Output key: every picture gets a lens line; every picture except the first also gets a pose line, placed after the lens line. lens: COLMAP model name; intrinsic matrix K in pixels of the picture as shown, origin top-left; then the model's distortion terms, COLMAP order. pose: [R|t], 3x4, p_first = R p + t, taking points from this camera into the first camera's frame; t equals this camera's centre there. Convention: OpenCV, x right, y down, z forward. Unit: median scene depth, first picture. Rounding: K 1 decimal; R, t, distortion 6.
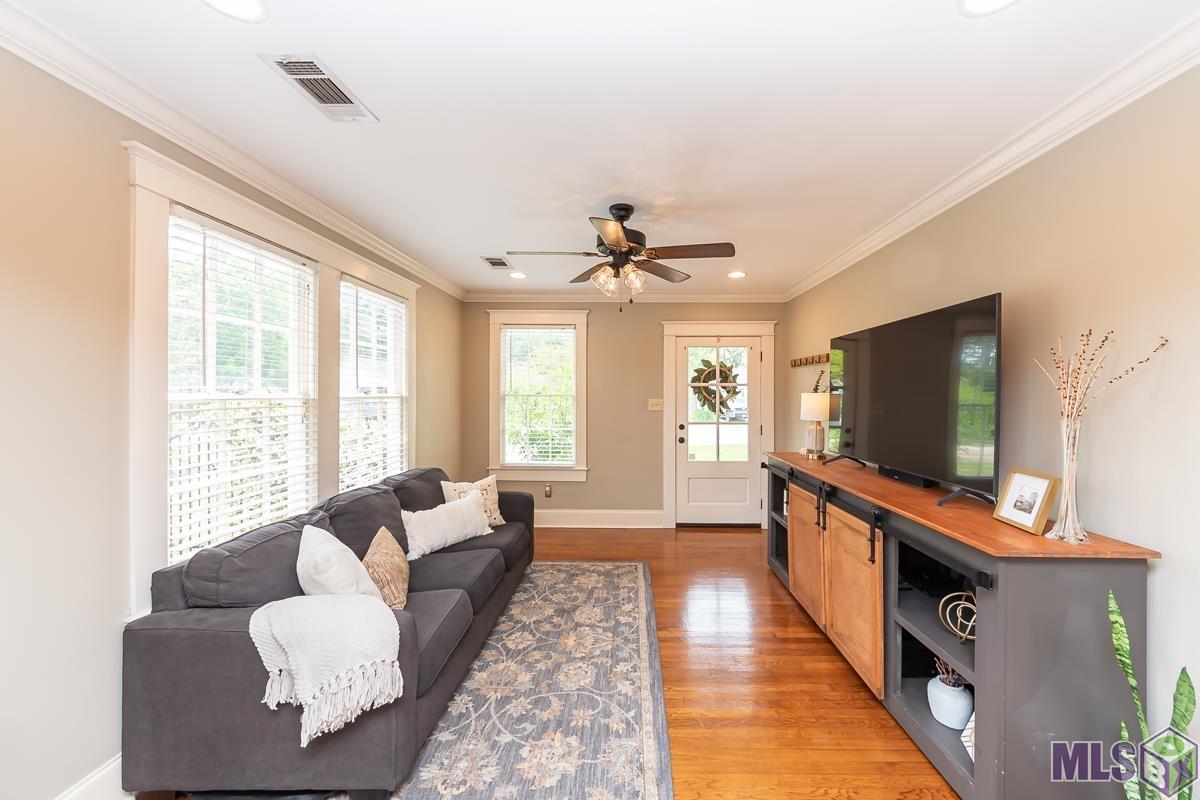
lens RADIAL K [[453.6, 0, 614.0], [0, 453.6, 391.8], [0, 0, 1]] dist [0.000145, -0.000048]
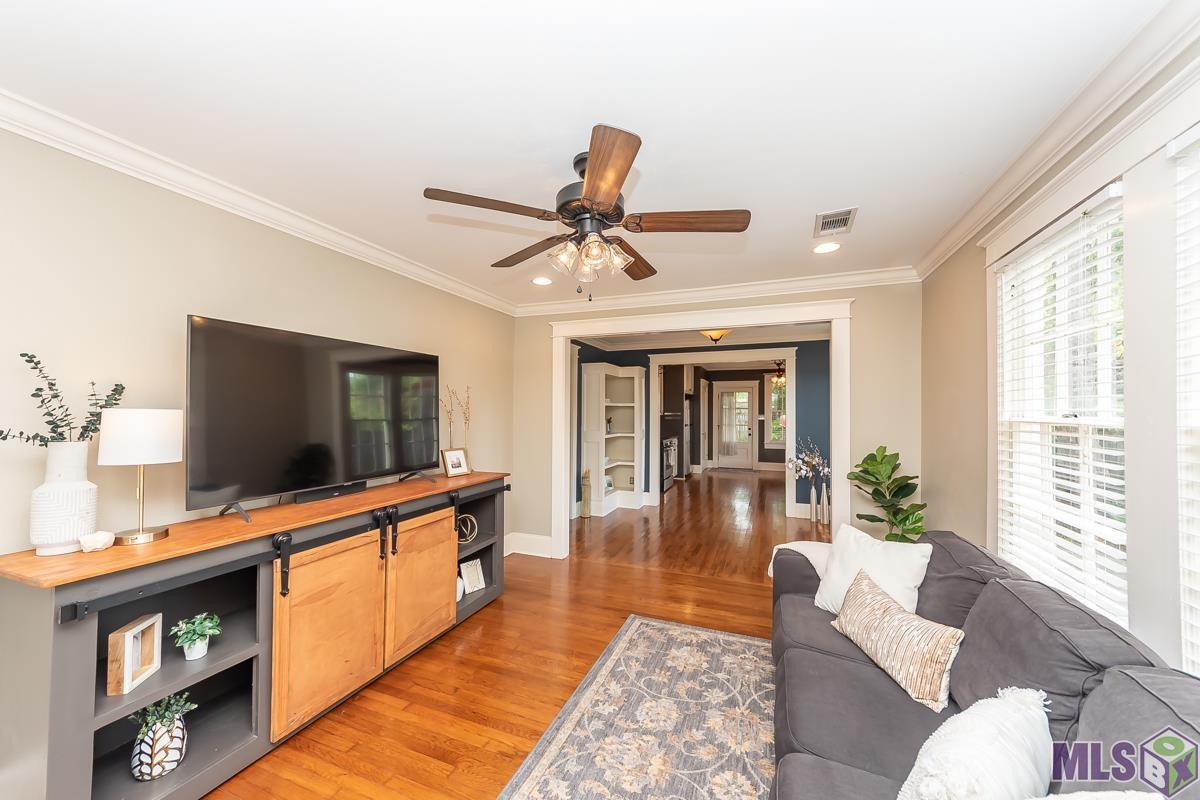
lens RADIAL K [[457.7, 0, 583.5], [0, 457.7, 404.7], [0, 0, 1]] dist [0.010703, -0.000106]
pose [[-0.931756, -0.001581, 0.363081, -0.227881], [-0.006934, 0.999886, -0.013440, -0.000382], [-0.363019, -0.015040, -0.931660, 1.567569]]
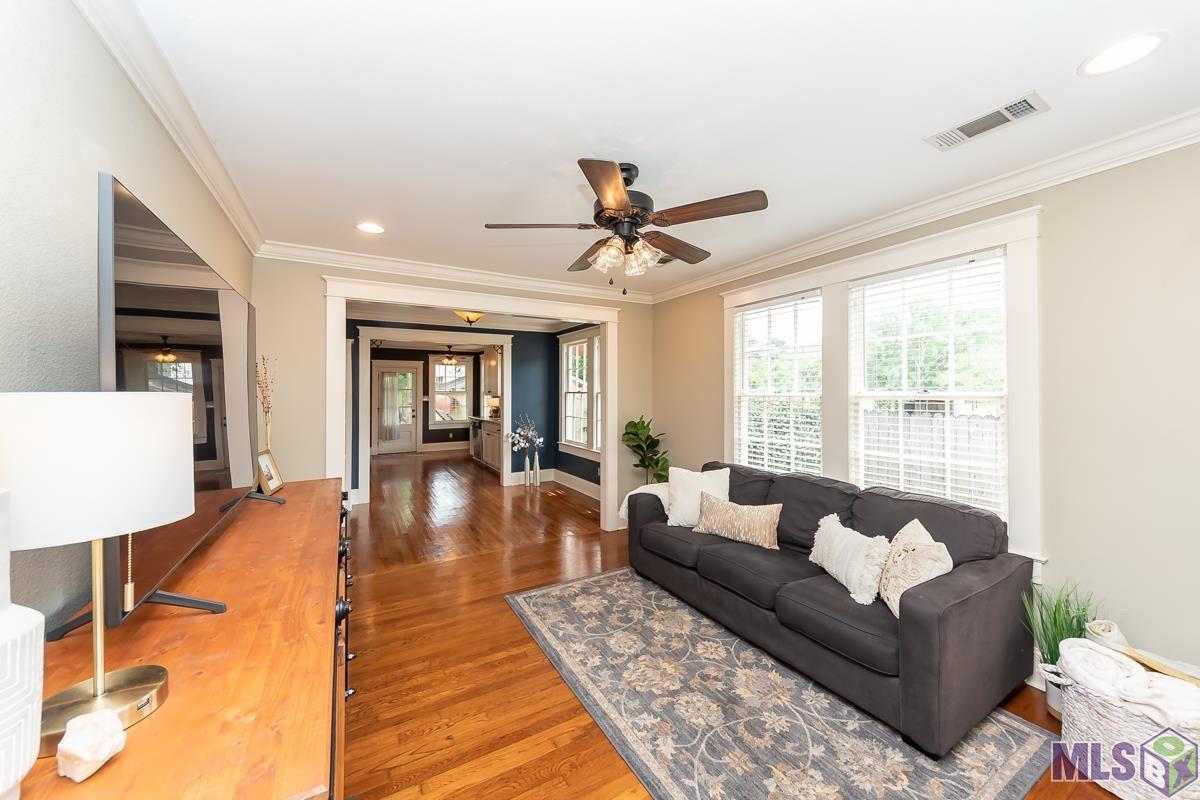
lens RADIAL K [[462.1, 0, 623.7], [0, 462.1, 387.9], [0, 0, 1]] dist [0.017096, -0.000128]
pose [[-0.835837, -0.003197, -0.548969, 0.447155], [0.003342, 0.999935, -0.010910, 0.002618], [0.548968, -0.010954, -0.835772, 1.582007]]
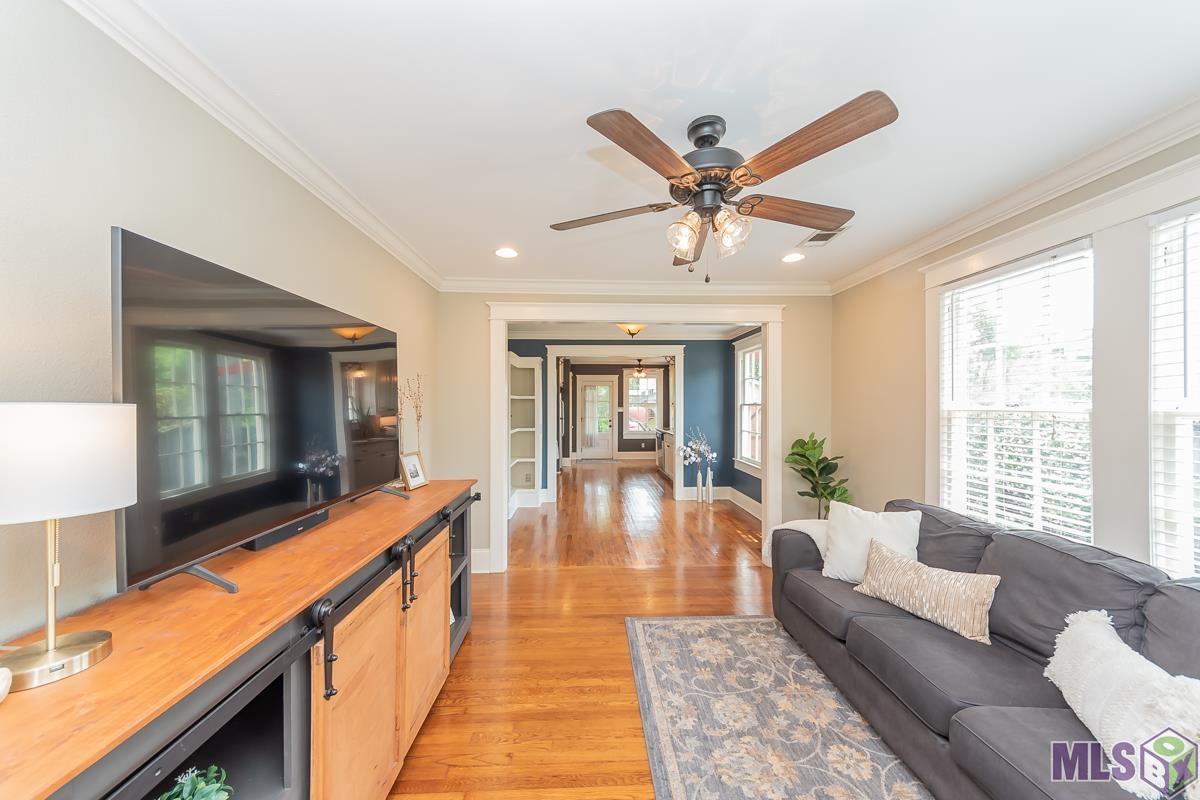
lens RADIAL K [[462.0, 0, 598.6], [0, 462.0, 404.1], [0, 0, 1]] dist [0.001071, -0.000089]
pose [[-0.997700, -0.000659, -0.067774, 0.204109], [-0.000539, 0.999998, -0.001784, 0.001443], [0.067775, -0.001744, -0.997699, 1.540380]]
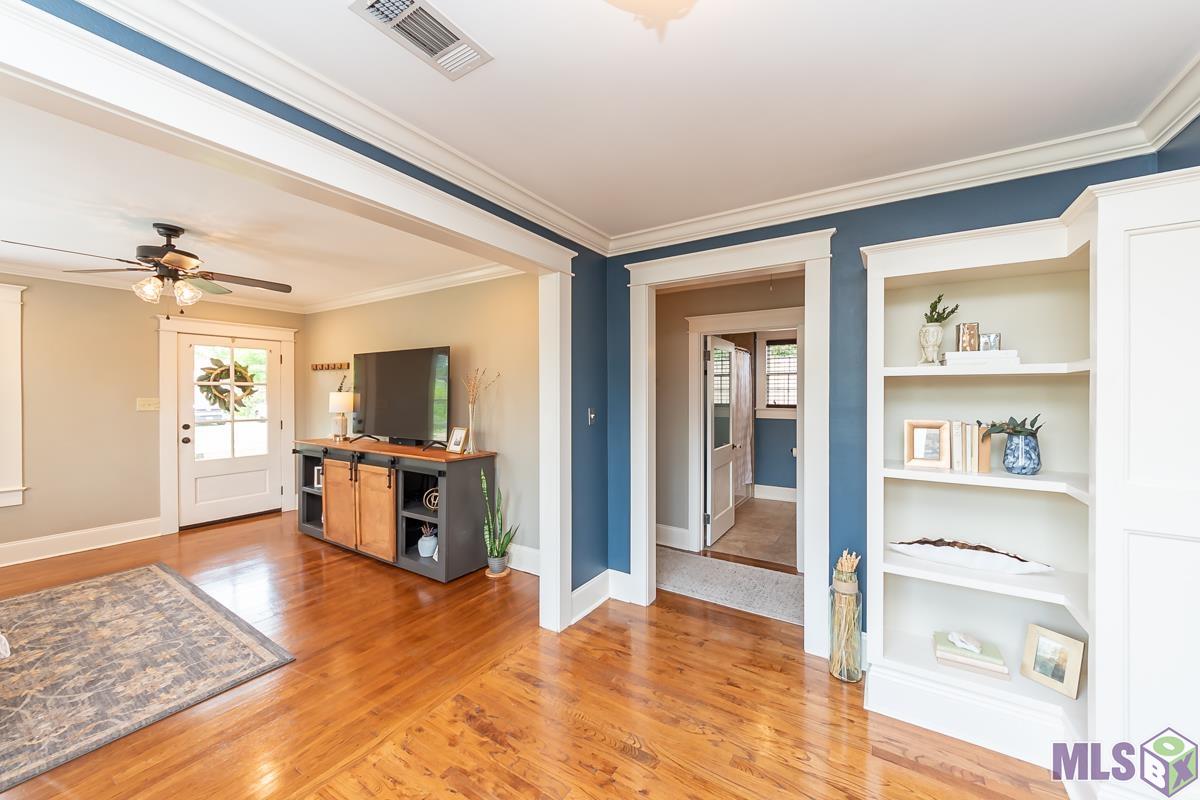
lens RADIAL K [[434.1, 0, 616.2], [0, 434.1, 395.0], [0, 0, 1]] dist [-0.001754, 0.000193]
pose [[0.502123, -0.003288, 0.864790, -0.329900], [-0.004224, 0.999972, 0.006254, -0.000457], [-0.864786, -0.006793, 0.502094, -0.448919]]
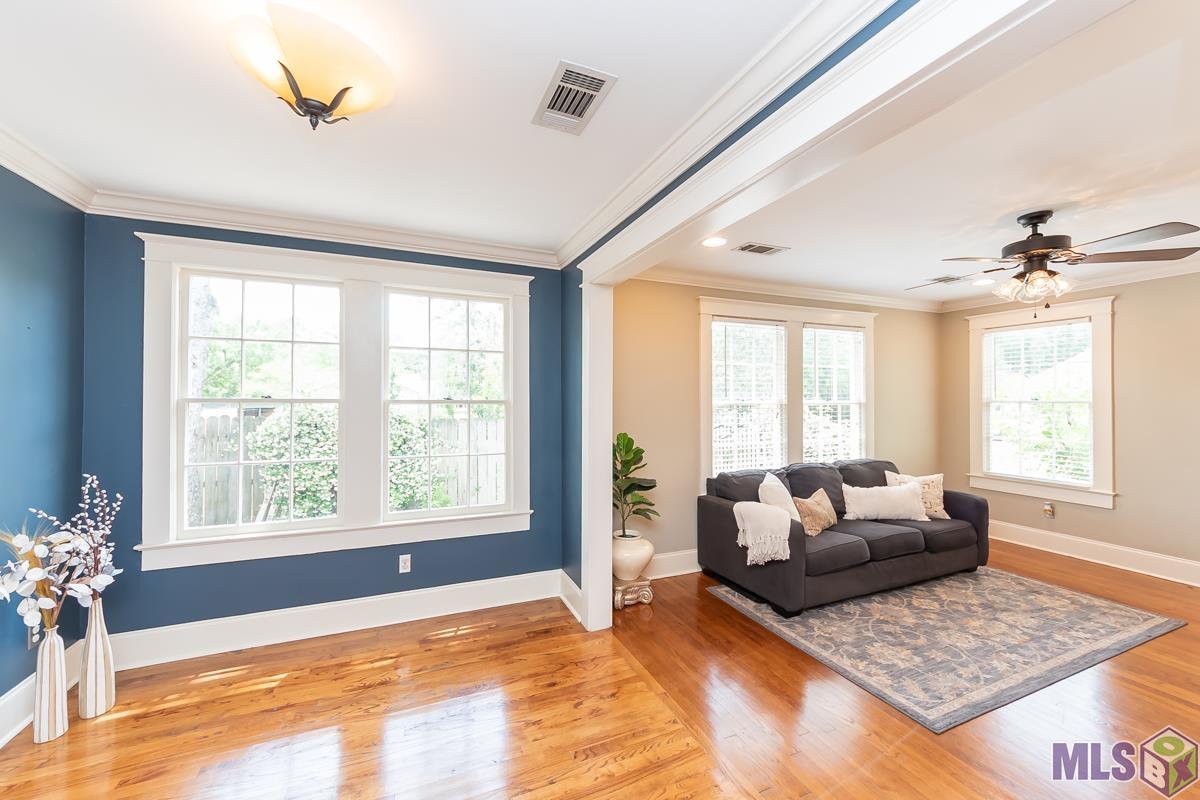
lens RADIAL K [[448.1, 0, 613.0], [0, 448.1, 398.3], [0, 0, 1]] dist [0.017512, -0.002243]
pose [[0.443945, -0.009472, -0.896004, 0.464203], [0.005448, 0.999954, -0.007872, 0.005575], [0.896037, -0.001386, 0.443977, -0.255109]]
